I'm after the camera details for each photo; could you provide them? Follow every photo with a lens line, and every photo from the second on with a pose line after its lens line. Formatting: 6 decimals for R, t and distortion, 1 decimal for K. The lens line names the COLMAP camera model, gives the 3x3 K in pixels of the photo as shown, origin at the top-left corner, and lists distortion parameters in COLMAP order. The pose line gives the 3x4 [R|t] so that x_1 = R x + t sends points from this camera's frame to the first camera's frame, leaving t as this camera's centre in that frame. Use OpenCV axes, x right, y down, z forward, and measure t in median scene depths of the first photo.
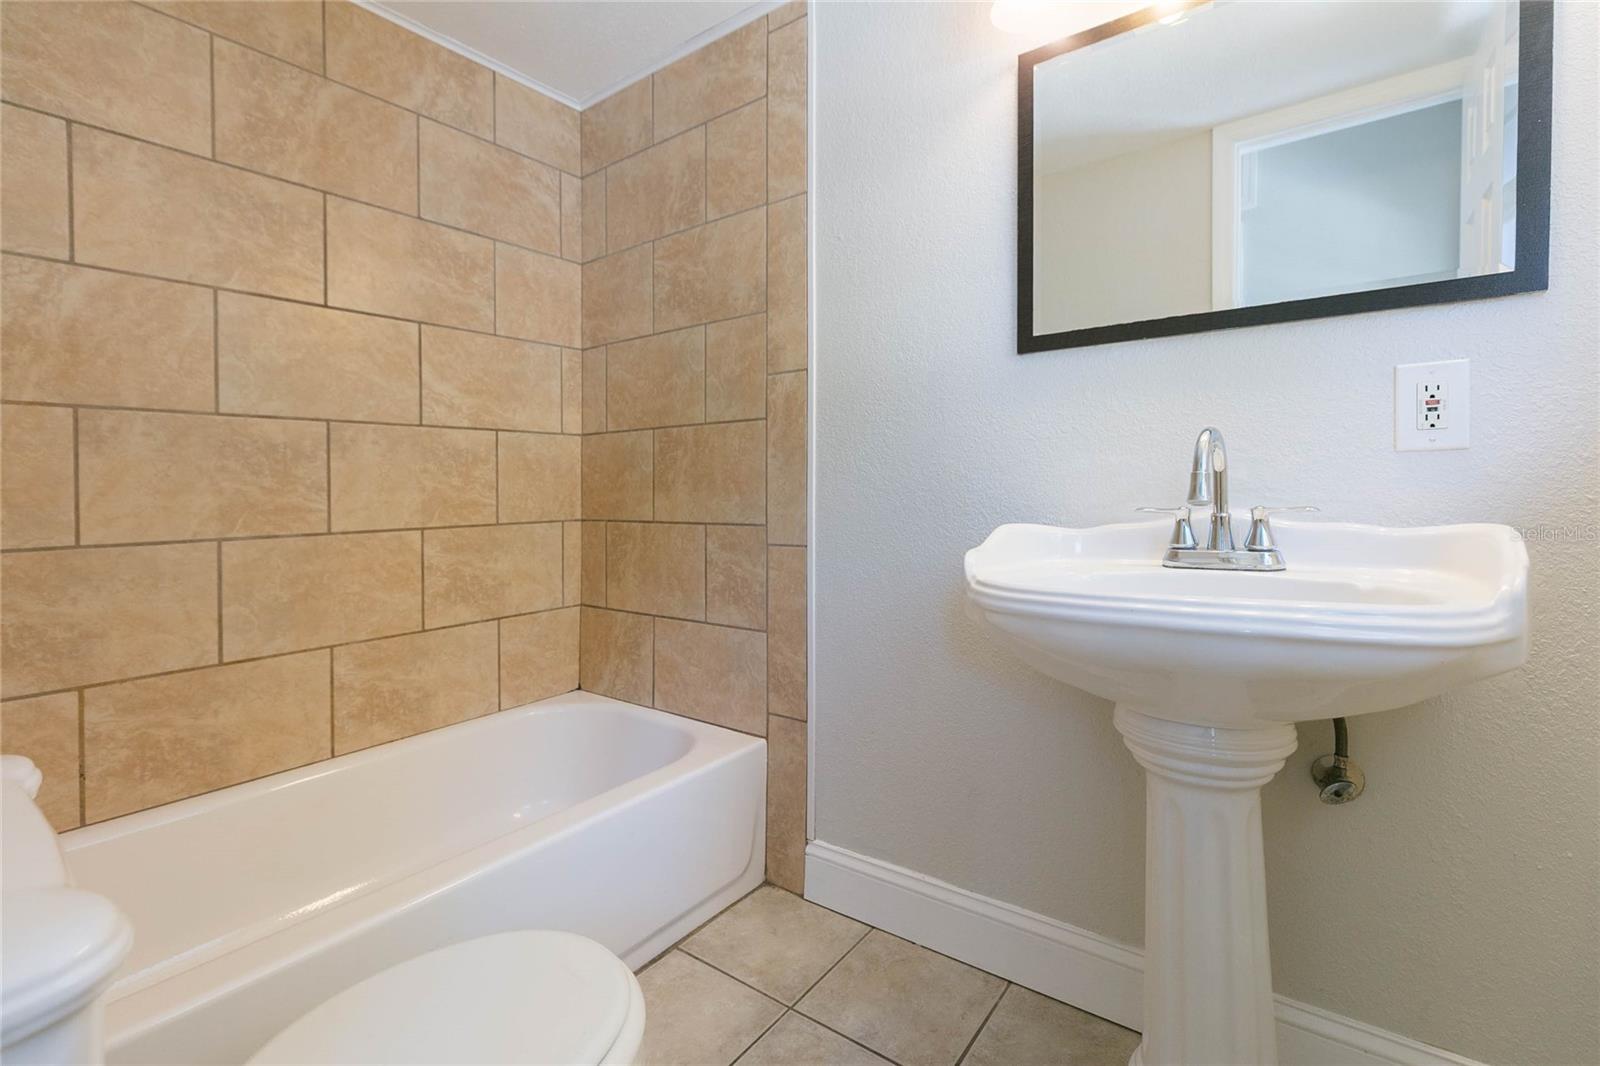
lens RADIAL K [[725.4, 0, 810.2], [0, 725.4, 535.8], [0, 0, 1]] dist [0.006354, -0.000849]
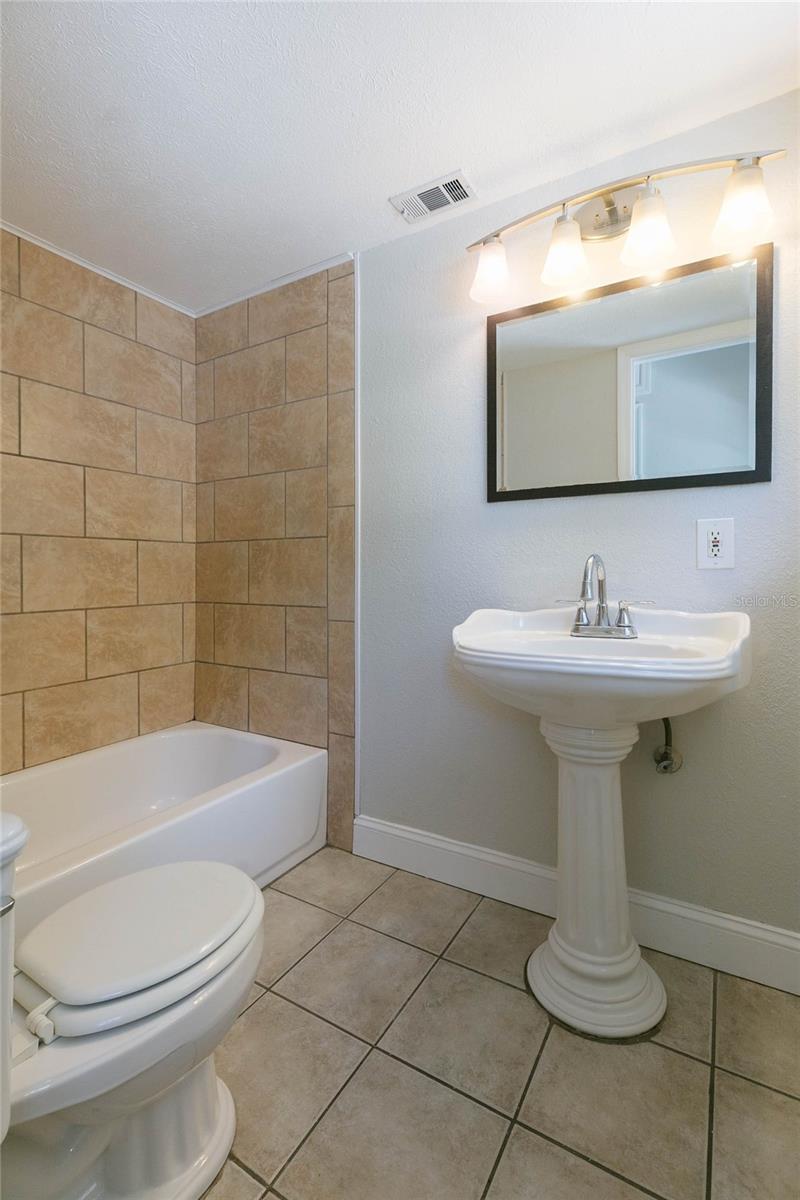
lens RADIAL K [[544.1, 0, 388.1], [0, 544.1, 598.9], [0, 0, 1]] dist [0.006354, -0.000849]
pose [[0.997675, 0.000080, 0.068149, -0.010864], [0.000997, 0.999875, -0.015776, -0.013695], [-0.068141, 0.015807, 0.997550, -0.133304]]
